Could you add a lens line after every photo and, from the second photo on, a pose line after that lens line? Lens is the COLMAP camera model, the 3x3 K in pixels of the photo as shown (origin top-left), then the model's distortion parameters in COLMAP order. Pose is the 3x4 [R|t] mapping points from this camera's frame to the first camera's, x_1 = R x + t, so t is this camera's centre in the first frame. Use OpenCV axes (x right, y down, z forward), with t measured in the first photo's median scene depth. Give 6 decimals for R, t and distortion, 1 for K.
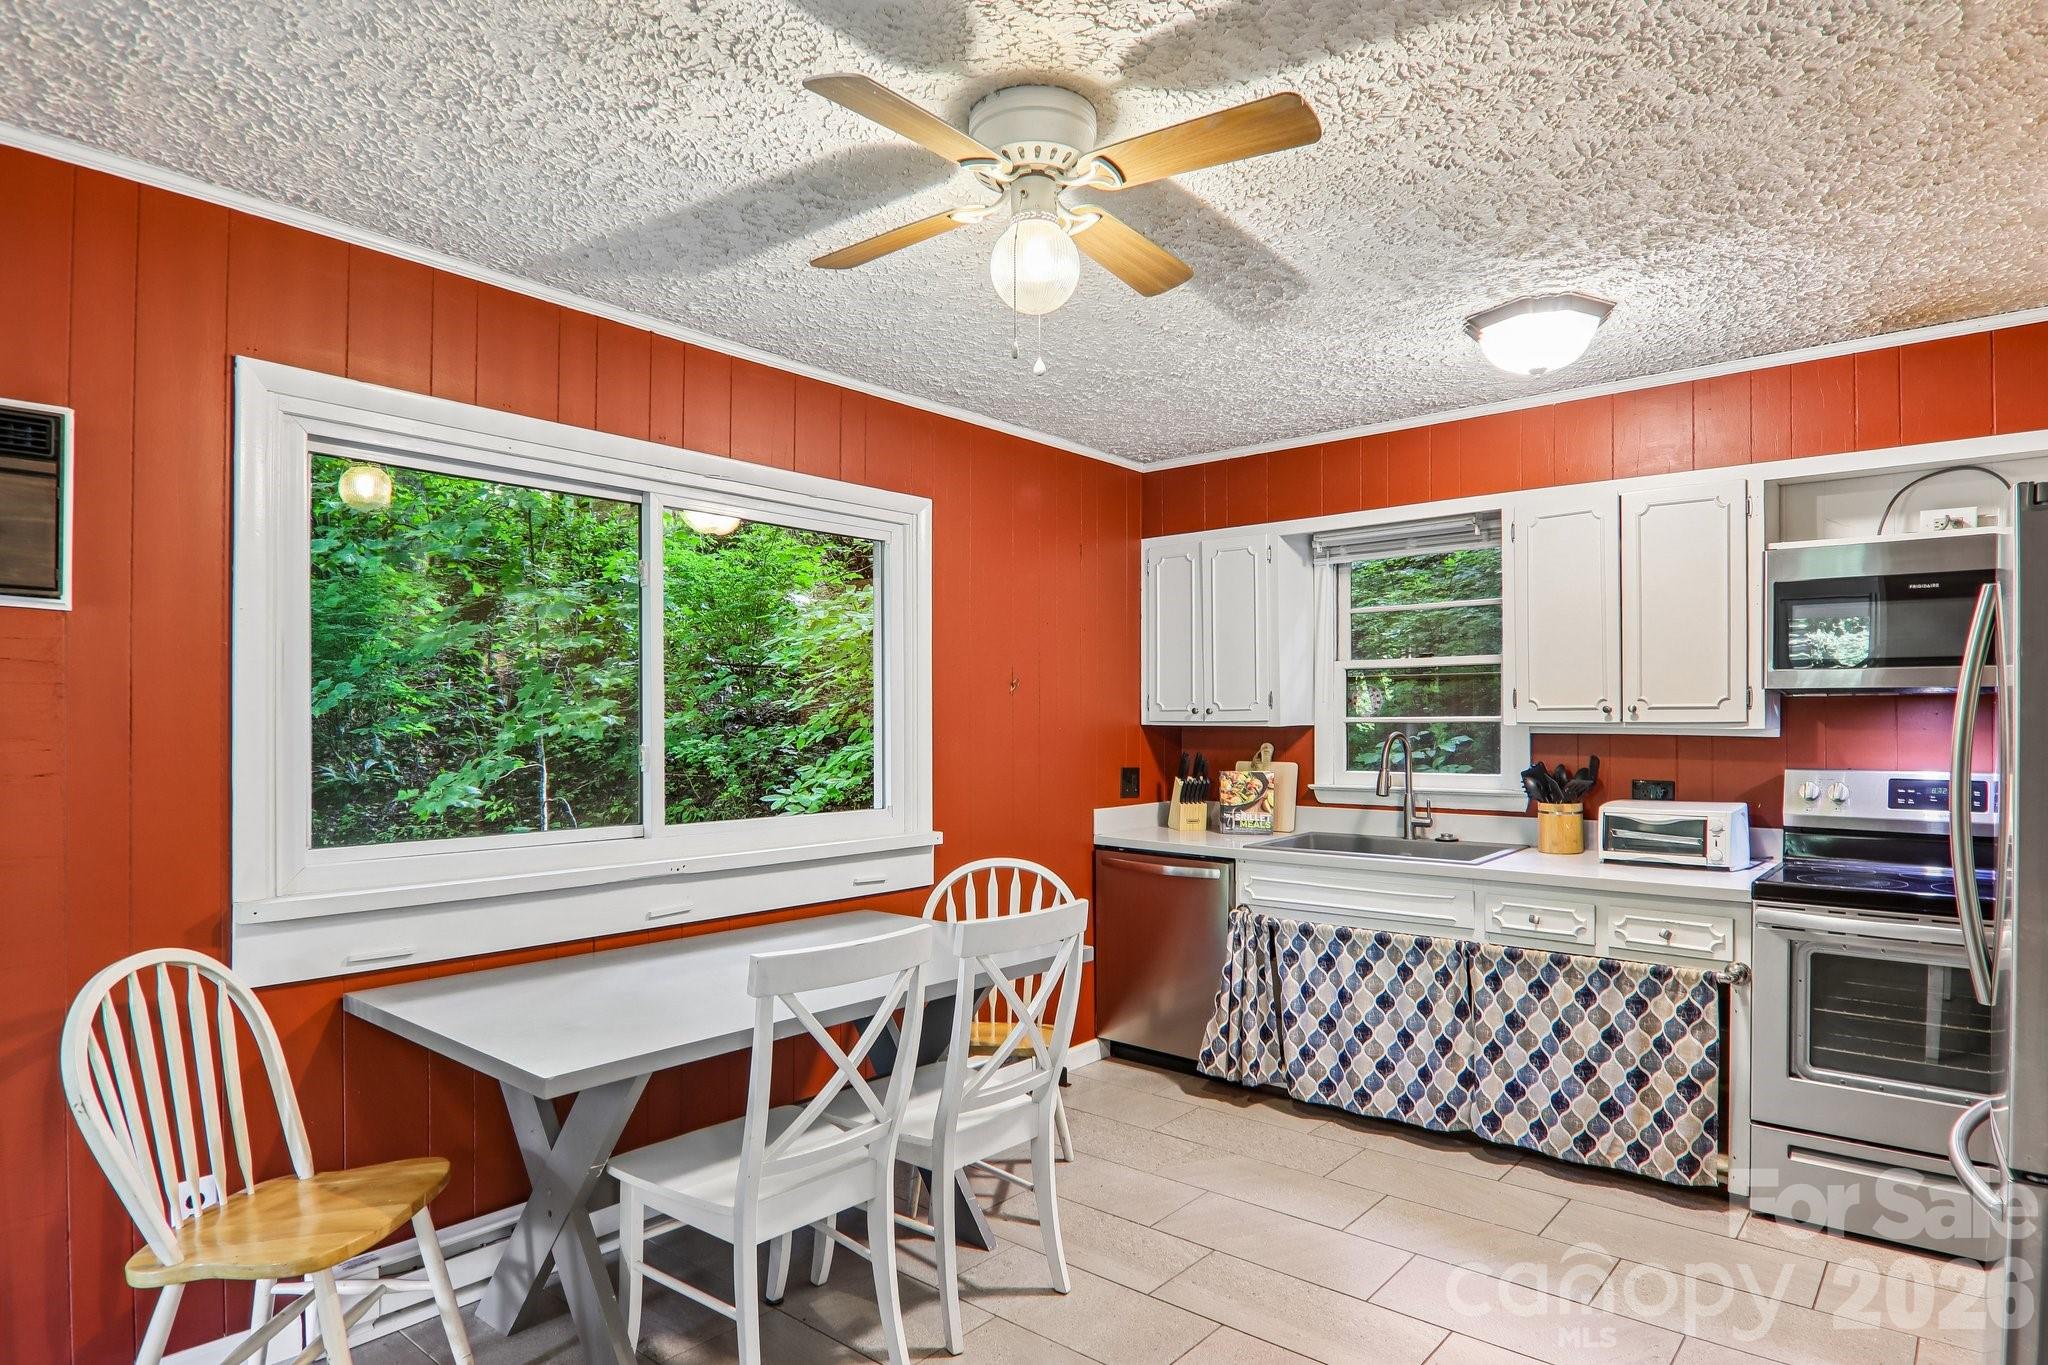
lens RADIAL K [[1132.0, 0, 1025.2], [0, 1132.0, 706.5], [0, 0, 1]] dist [-0.002275, -0.000778]
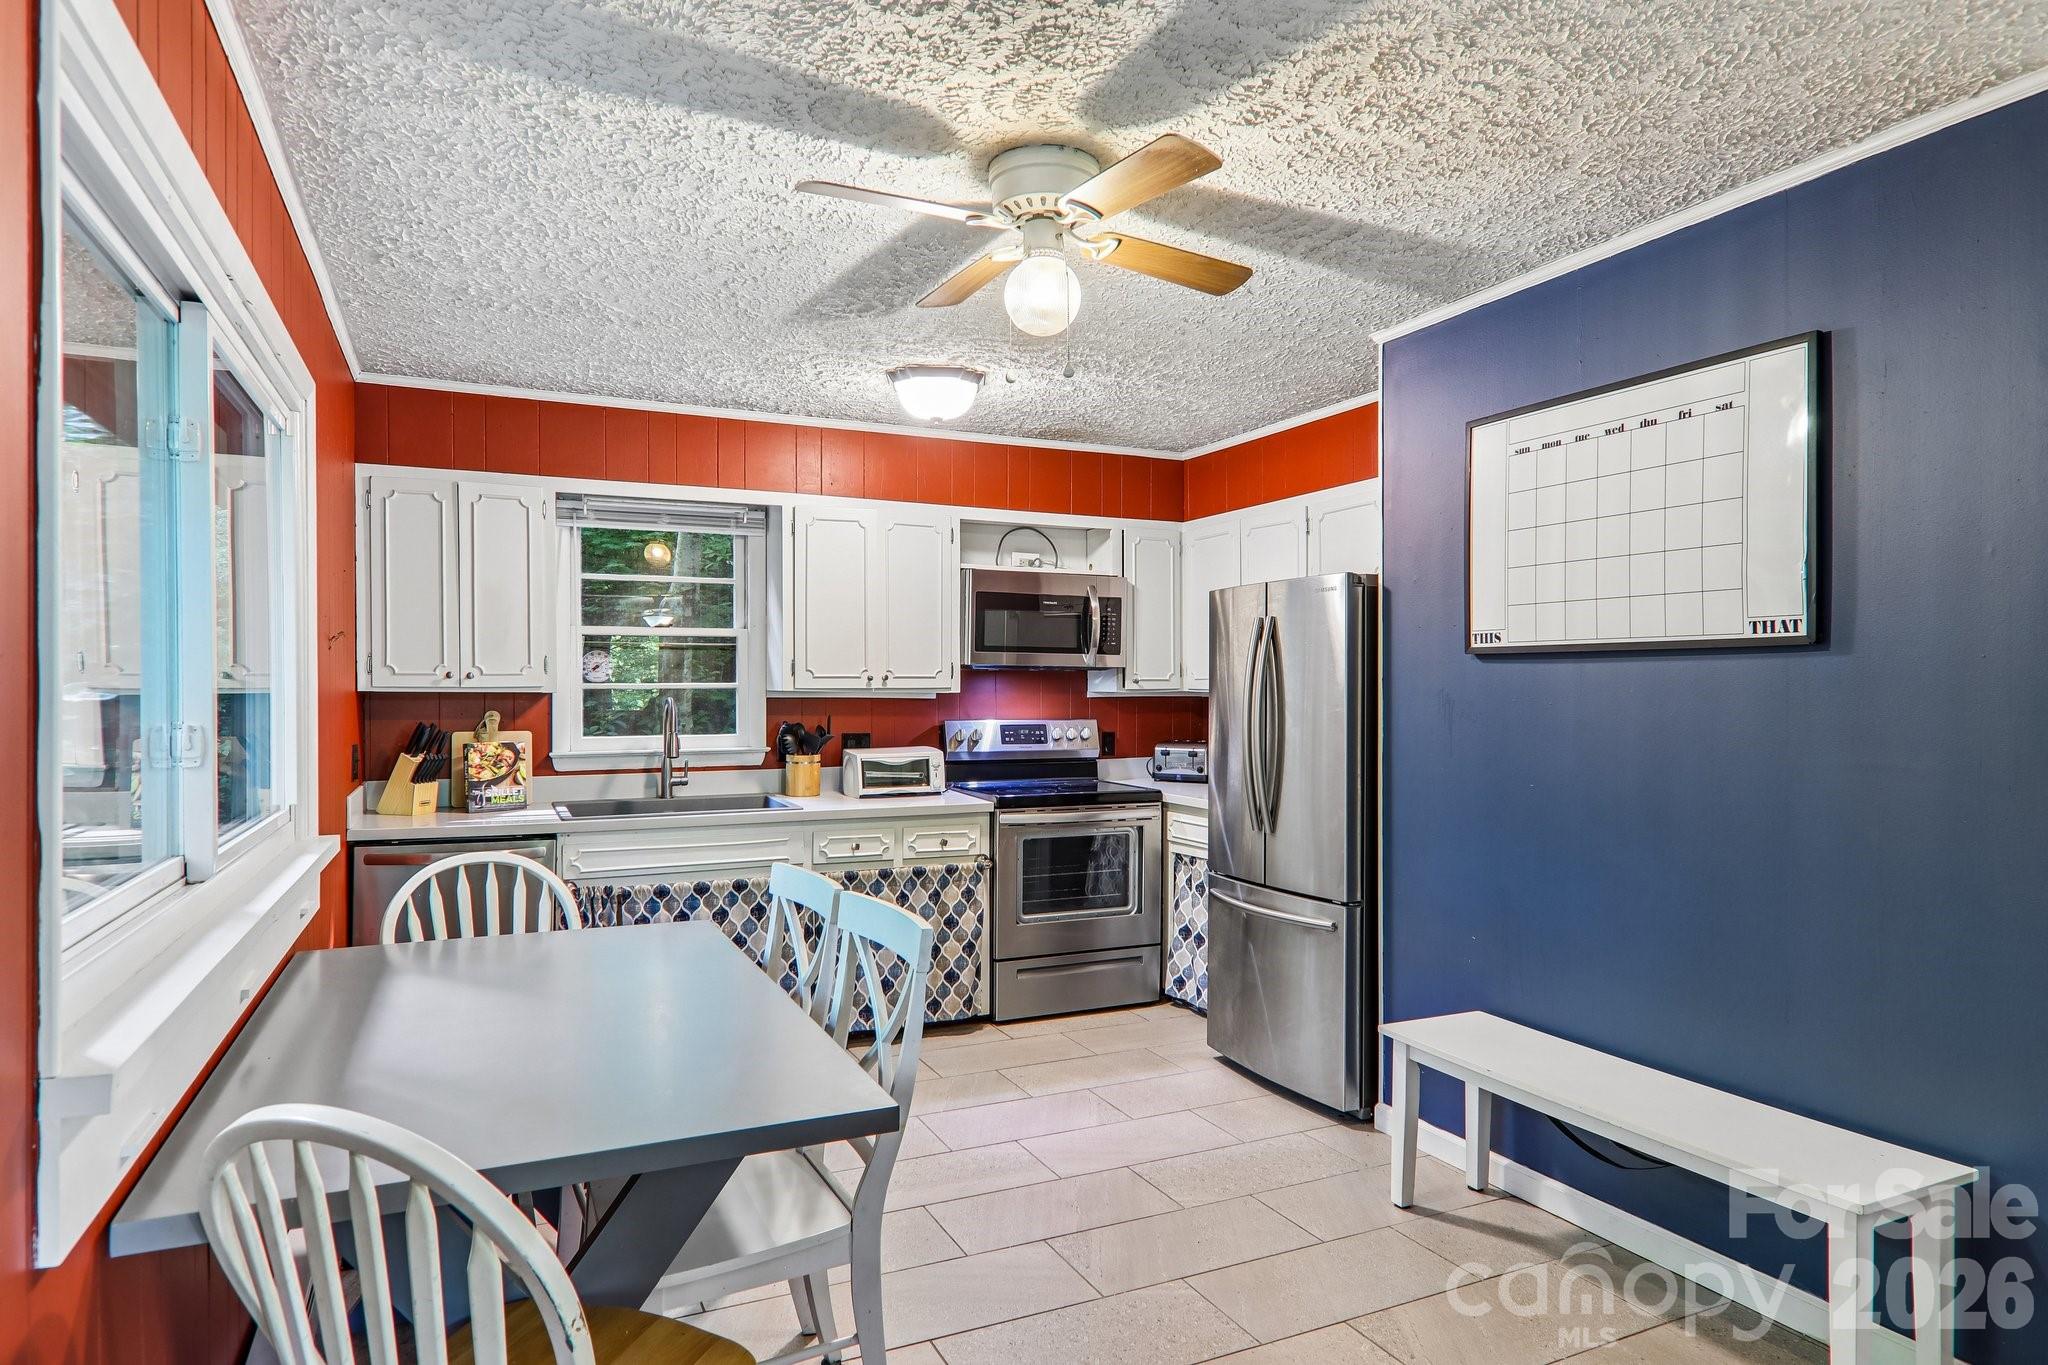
lens RADIAL K [[1197.0, 0, 1024.0], [0, 1197.0, 682.5], [0, 0, 1]] dist [-0.001049, -0.001003]
pose [[0.418563, 0.005407, 0.908172, -0.553972], [-0.011872, 0.999929, -0.000482, 0.005683], [-0.908110, -0.010580, 0.418598, 0.238481]]
